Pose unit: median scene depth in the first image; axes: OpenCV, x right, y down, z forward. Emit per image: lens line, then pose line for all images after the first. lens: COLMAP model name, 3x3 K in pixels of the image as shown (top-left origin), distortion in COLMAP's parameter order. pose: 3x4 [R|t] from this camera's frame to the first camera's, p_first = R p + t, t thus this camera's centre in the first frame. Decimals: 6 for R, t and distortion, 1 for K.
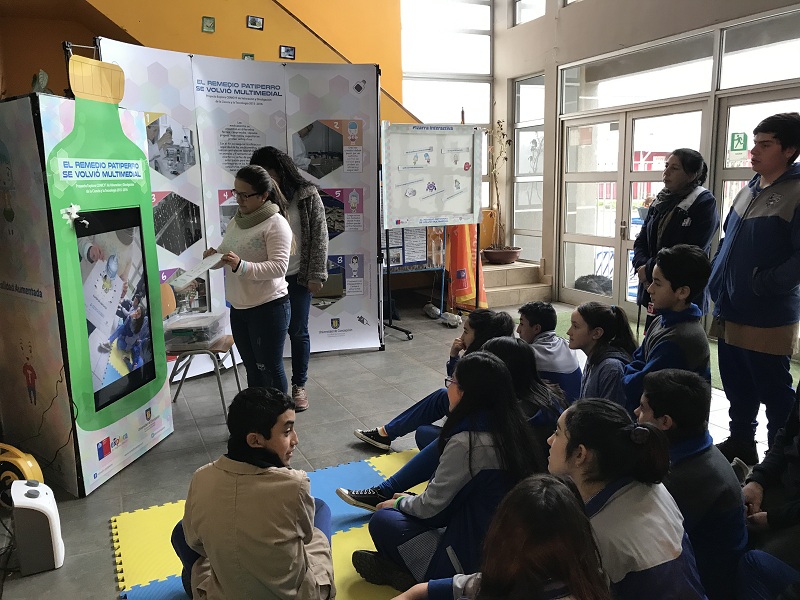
lens RADIAL K [[619.6, 0, 400.0], [0, 619.6, 300.0], [0, 0, 1]] dist [0.009336, -0.151096]
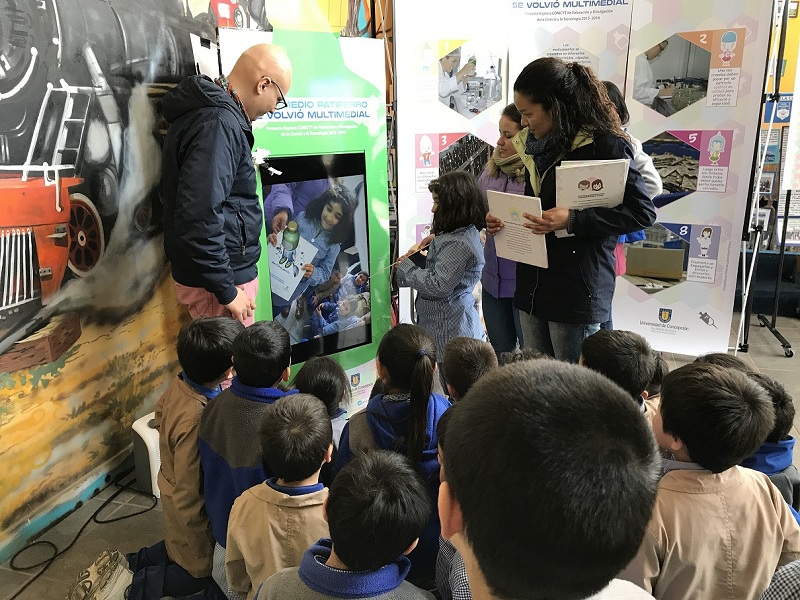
lens RADIAL K [[656.3, 0, 400.0], [0, 656.3, 300.0], [0, 0, 1]] dist [-0.009896, -0.007993]
pose [[0.744069, 0.173893, -0.645076, 0.185199], [-0.118560, 0.984576, 0.128658, -0.049697], [0.657499, -0.019250, 0.753209, 0.230912]]
